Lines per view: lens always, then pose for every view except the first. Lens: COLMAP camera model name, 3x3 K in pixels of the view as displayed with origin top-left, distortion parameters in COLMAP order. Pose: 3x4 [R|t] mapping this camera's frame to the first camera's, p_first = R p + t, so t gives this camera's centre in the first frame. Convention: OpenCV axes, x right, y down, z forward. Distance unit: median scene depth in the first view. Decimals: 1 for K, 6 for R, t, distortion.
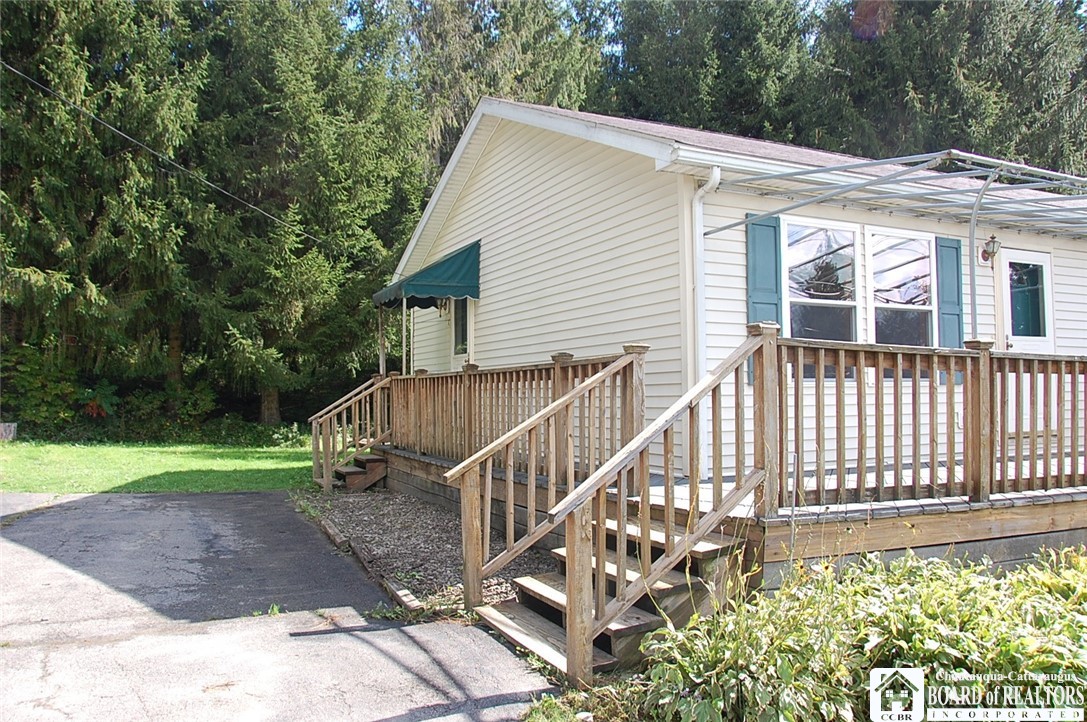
lens RADIAL K [[850.0, 0, 541.7], [0, 850.0, 358.3], [0, 0, 1]] dist [-0.167458, 0.123434]
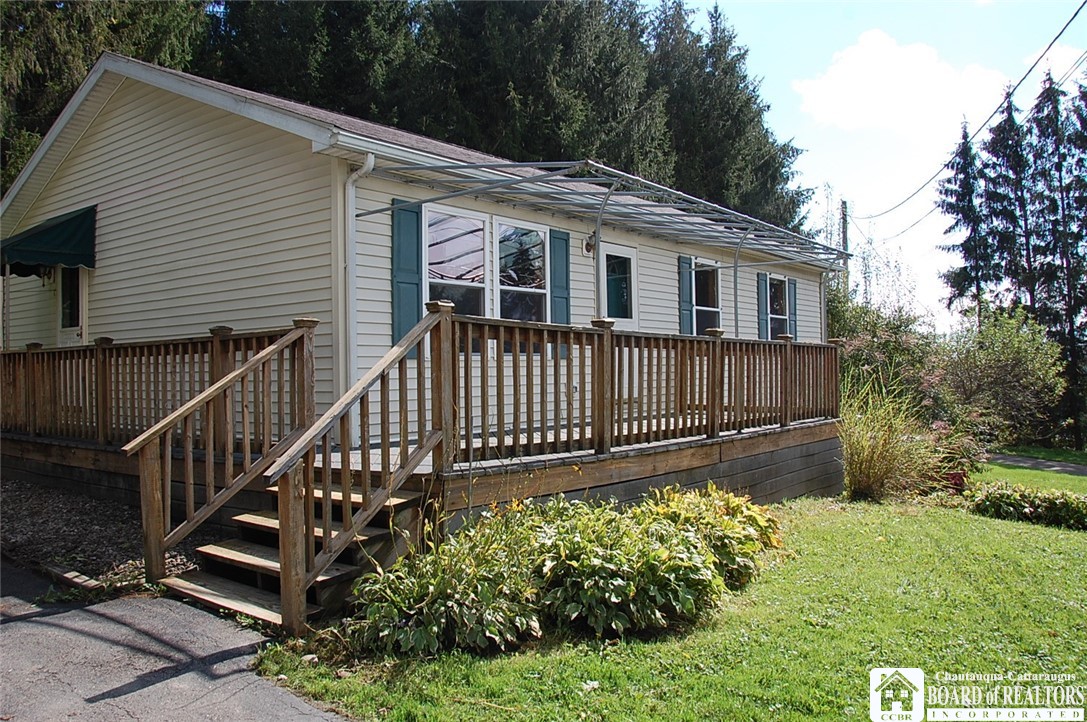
lens RADIAL K [[850.0, 0, 541.7], [0, 850.0, 358.3], [0, 0, 1]] dist [-0.167458, 0.123434]
pose [[0.886495, -0.001843, 0.462735, -0.088996], [-0.010538, 0.999652, 0.024169, 0.003398], [-0.462618, -0.026302, 0.886167, -0.048486]]
